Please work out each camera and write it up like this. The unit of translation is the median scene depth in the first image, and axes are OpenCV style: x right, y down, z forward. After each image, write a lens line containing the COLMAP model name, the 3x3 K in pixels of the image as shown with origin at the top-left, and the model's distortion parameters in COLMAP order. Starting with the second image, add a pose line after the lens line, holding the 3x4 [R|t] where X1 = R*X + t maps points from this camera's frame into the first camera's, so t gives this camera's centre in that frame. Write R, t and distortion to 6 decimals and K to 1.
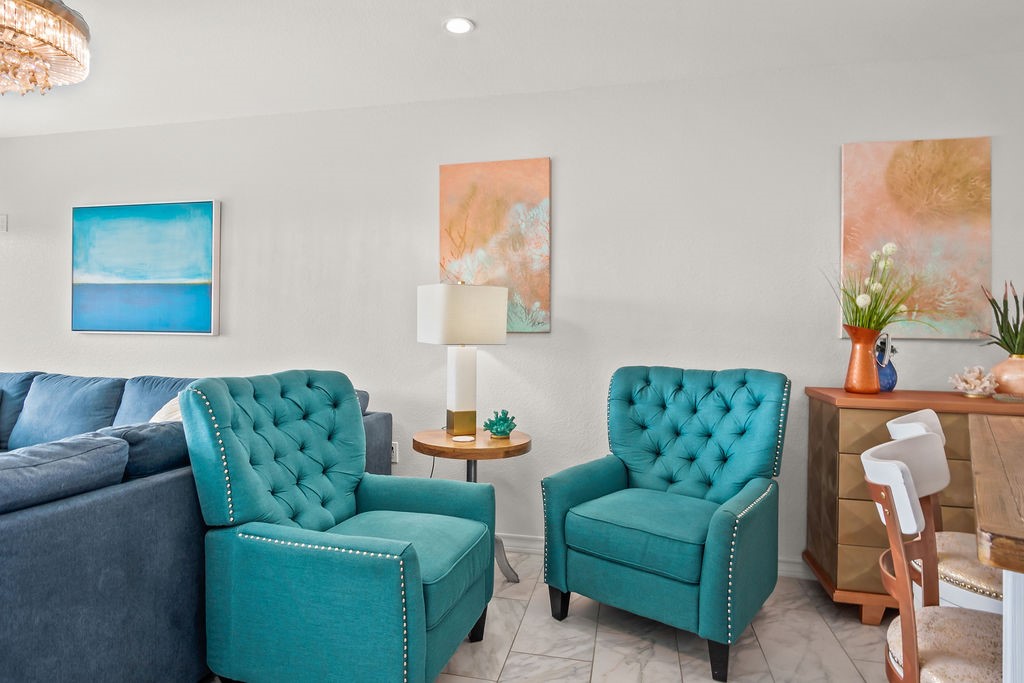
lens RADIAL K [[577.6, 0, 508.7], [0, 577.6, 331.6], [0, 0, 1]] dist [-0.011023, 0.003856]
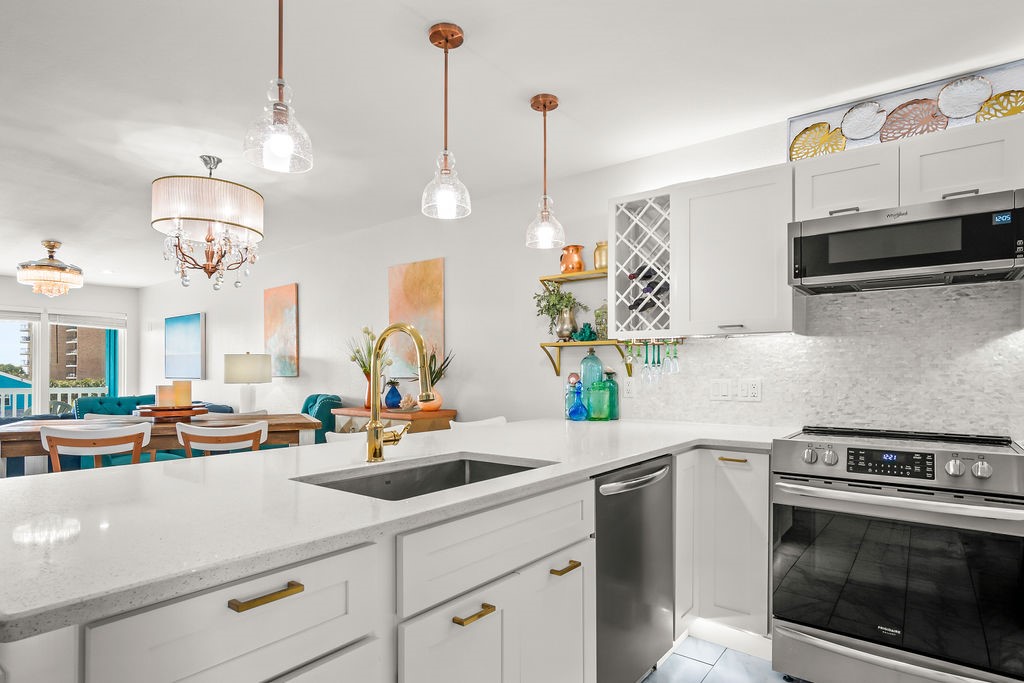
lens RADIAL K [[558.5, 0, 515.4], [0, 558.5, 366.8], [0, 0, 1]] dist [-0.009330, 0.007719]
pose [[0.906385, -0.021223, -0.421919, 1.445347], [0.016866, 0.999759, -0.014055, 0.006755], [0.422115, 0.005623, 0.906525, -0.329733]]
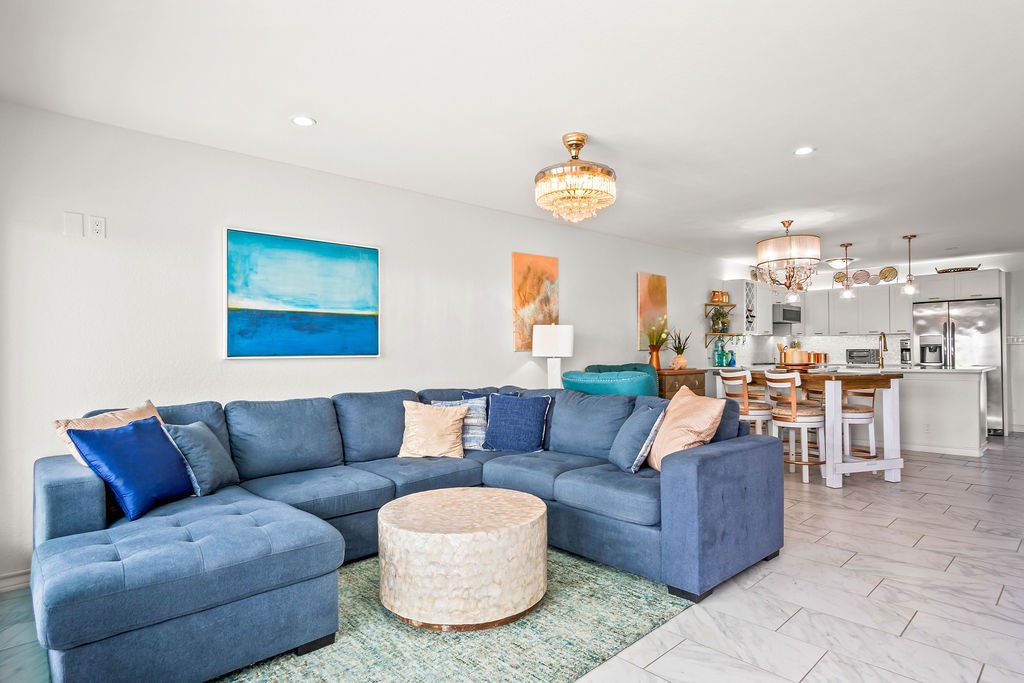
lens RADIAL K [[558.5, 0, 519.1], [0, 558.5, 342.8], [0, 0, 1]] dist [-0.009330, 0.007719]
pose [[0.552023, -0.004971, 0.833814, -1.509961], [0.015323, 0.999874, -0.004184, -0.016381], [-0.833688, 0.015086, 0.552030, 0.092689]]
